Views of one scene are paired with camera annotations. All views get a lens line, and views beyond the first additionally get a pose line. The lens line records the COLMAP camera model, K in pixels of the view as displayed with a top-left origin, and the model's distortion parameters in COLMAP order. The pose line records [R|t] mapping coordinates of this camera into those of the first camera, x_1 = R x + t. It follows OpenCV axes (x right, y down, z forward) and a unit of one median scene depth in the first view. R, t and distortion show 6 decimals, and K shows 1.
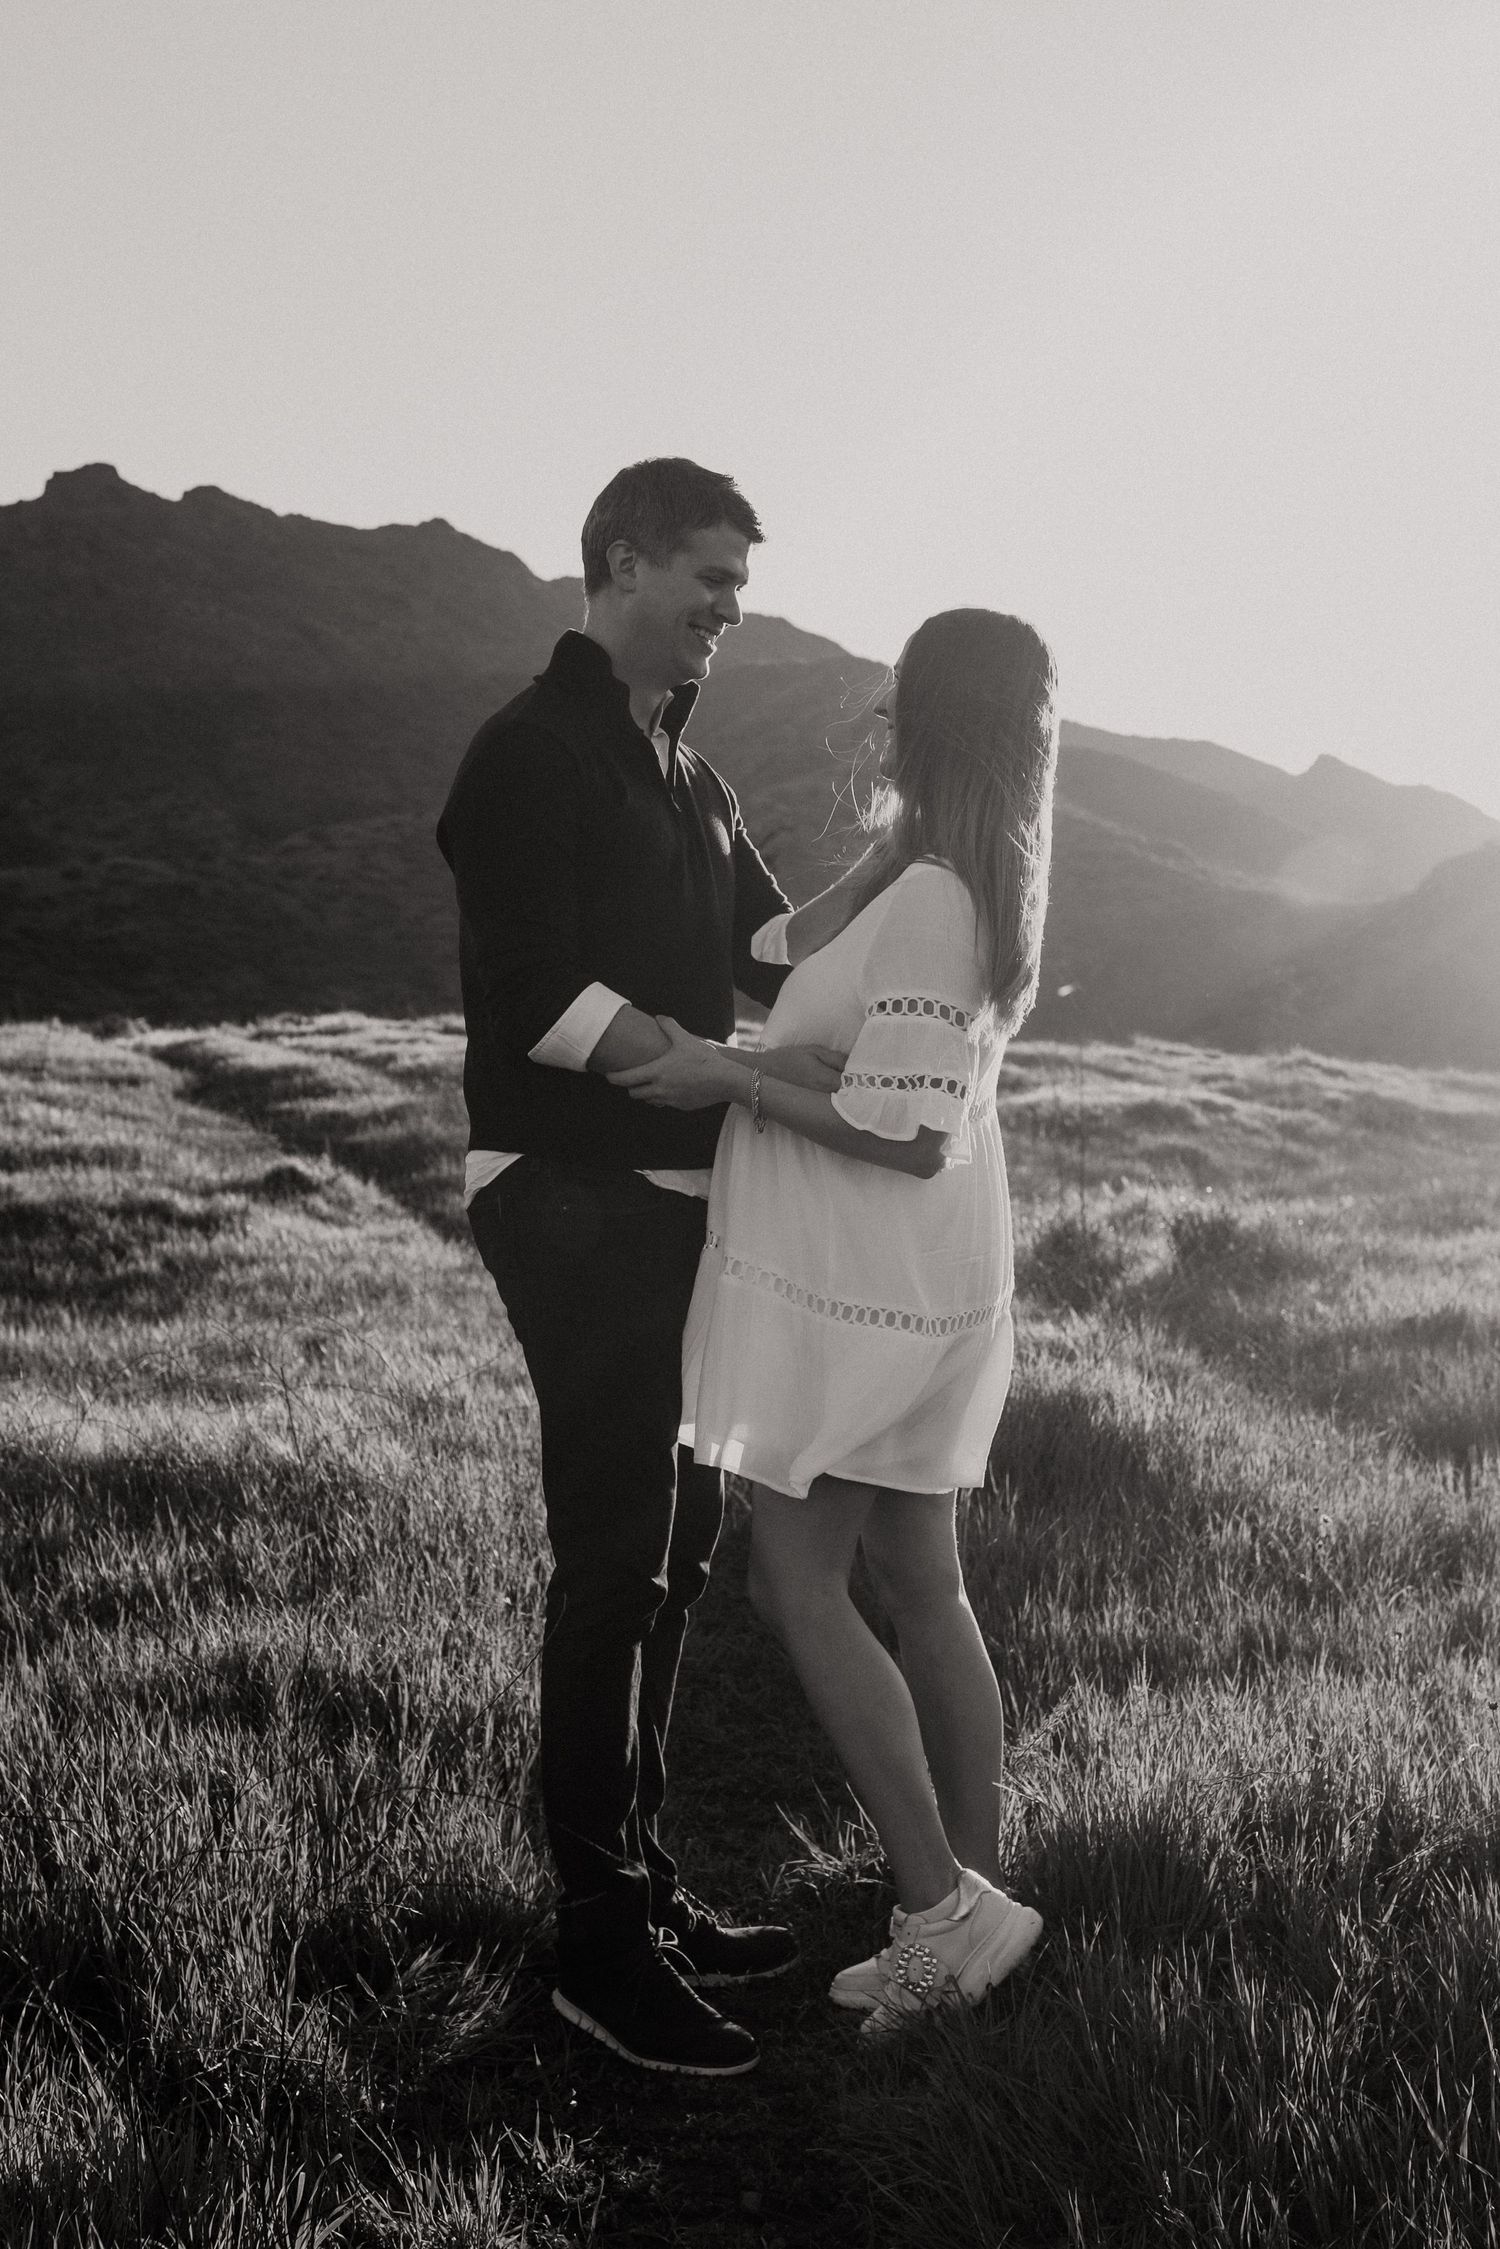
lens RADIAL K [[3084.8, 0, 750.0], [0, 3084.8, 1124.5], [0, 0, 1]] dist [0.003099, -0.013003]
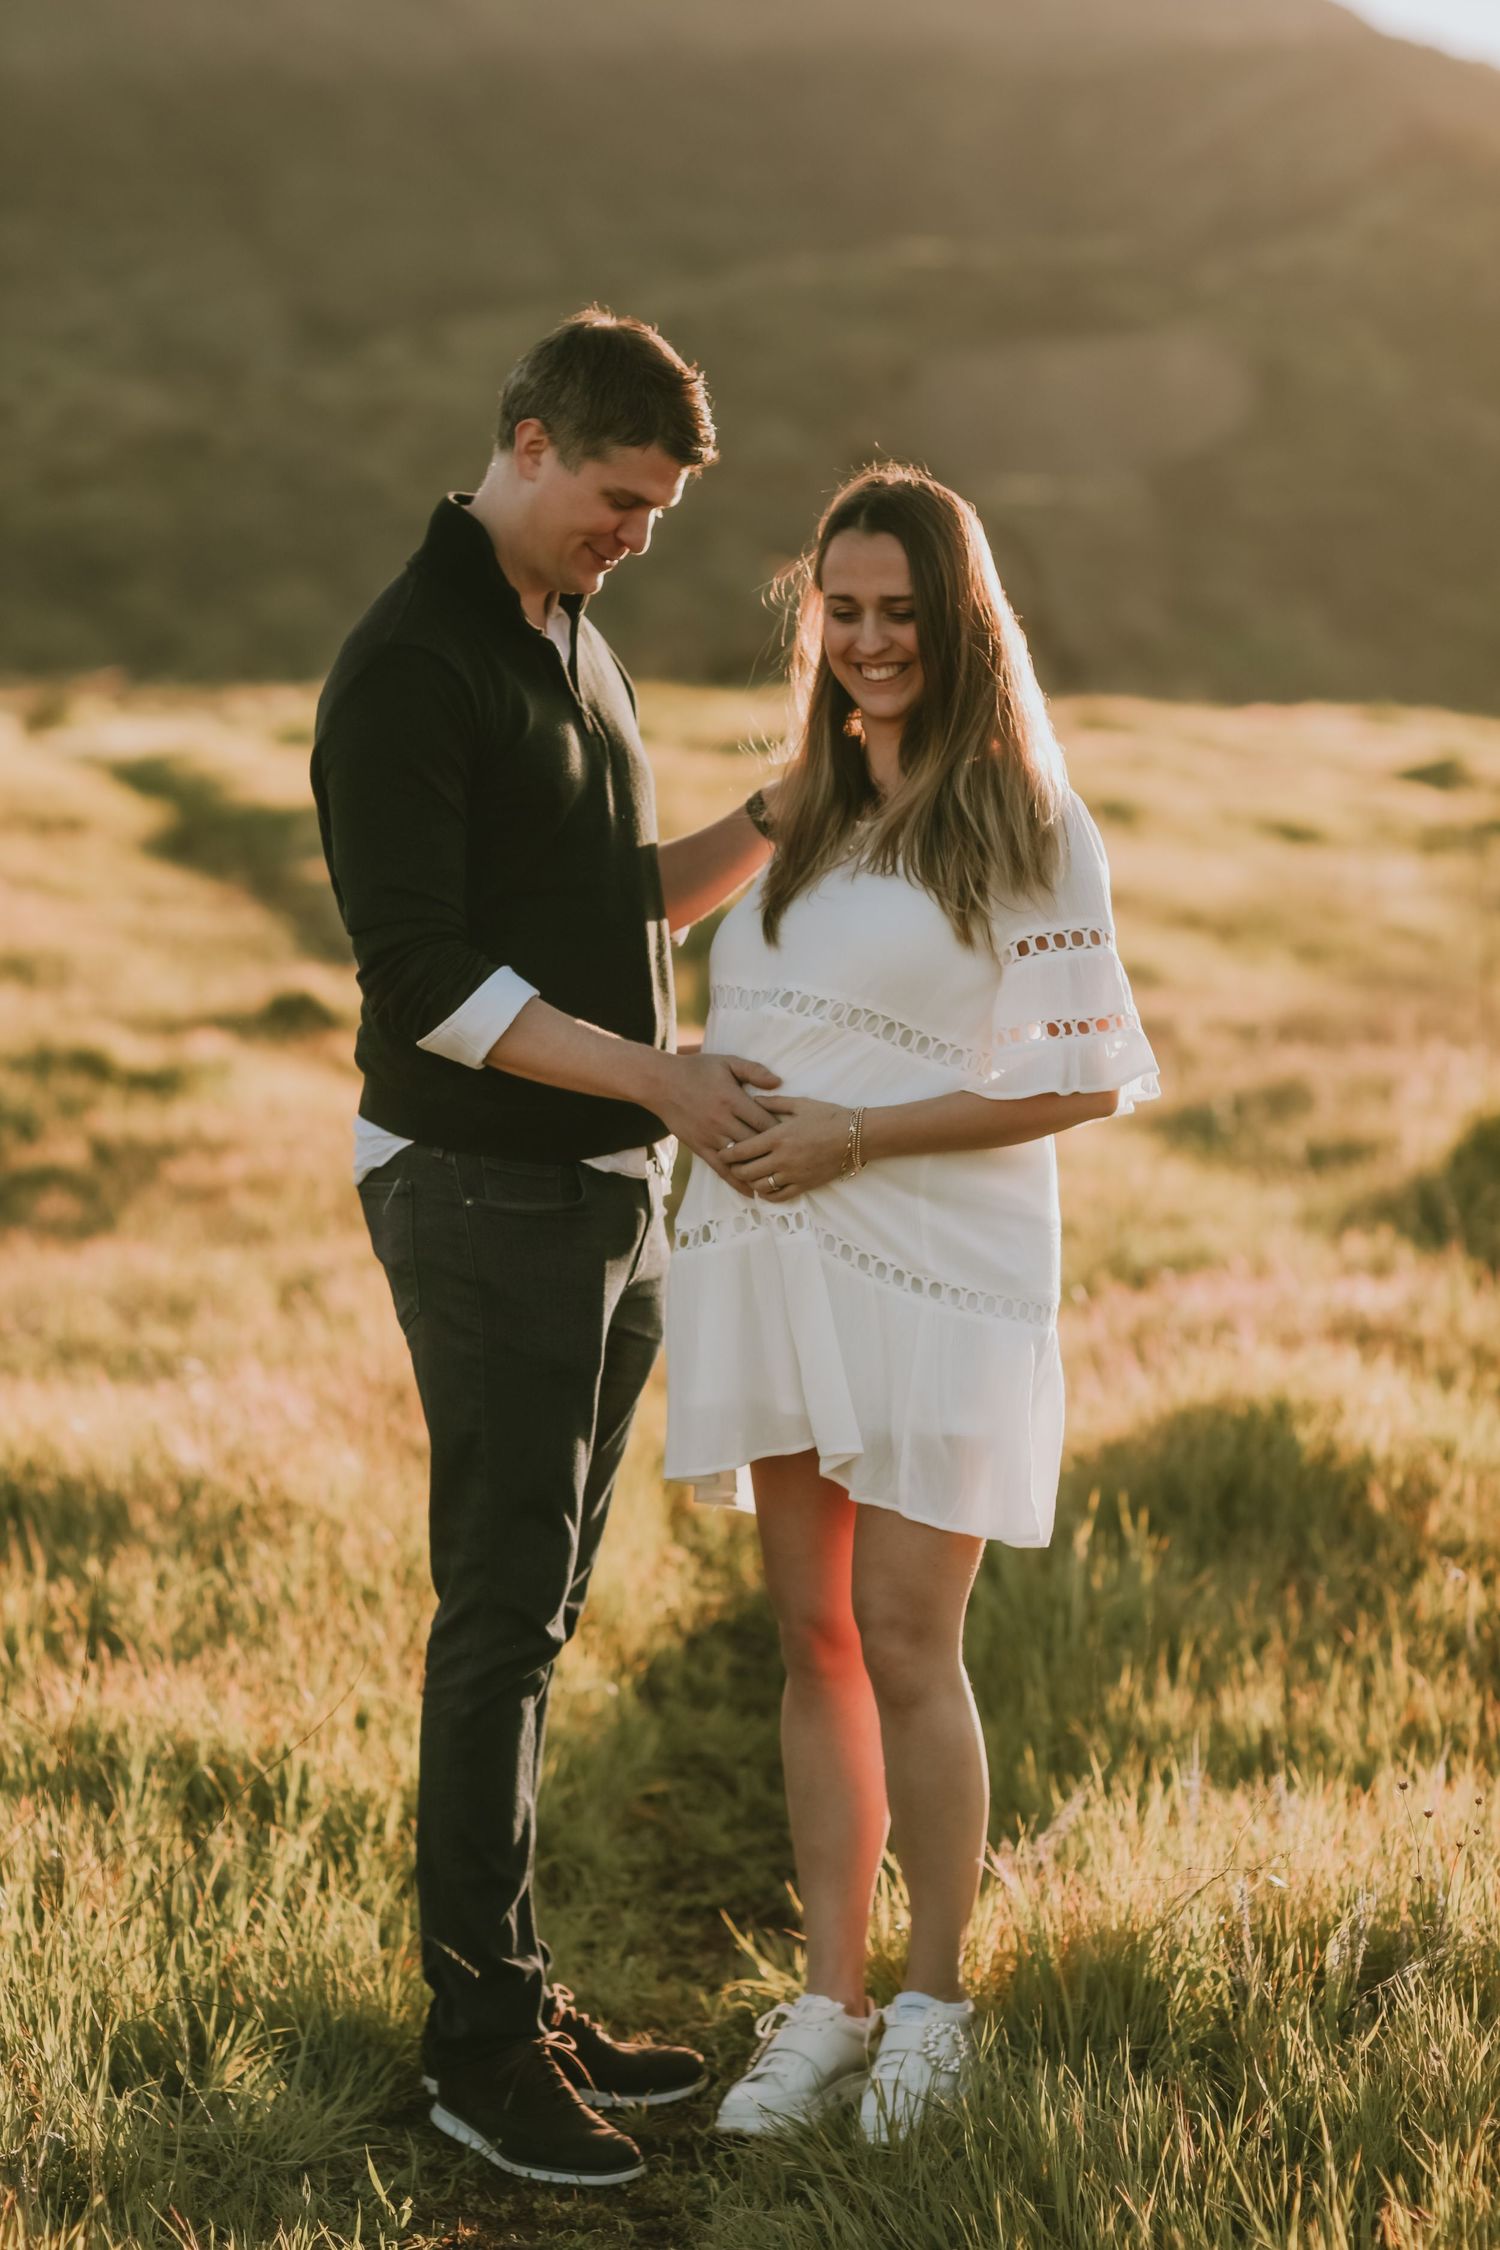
lens RADIAL K [[5759.6, 0, 750.0], [0, 5759.6, 1125.0], [0, 0, 1]] dist [-0.041470, -0.875072]
pose [[0.995925, 0.013619, -0.089149, 0.044532], [-0.008961, 0.998583, 0.052448, -0.020238], [0.089737, -0.051435, 0.994636, -0.150595]]
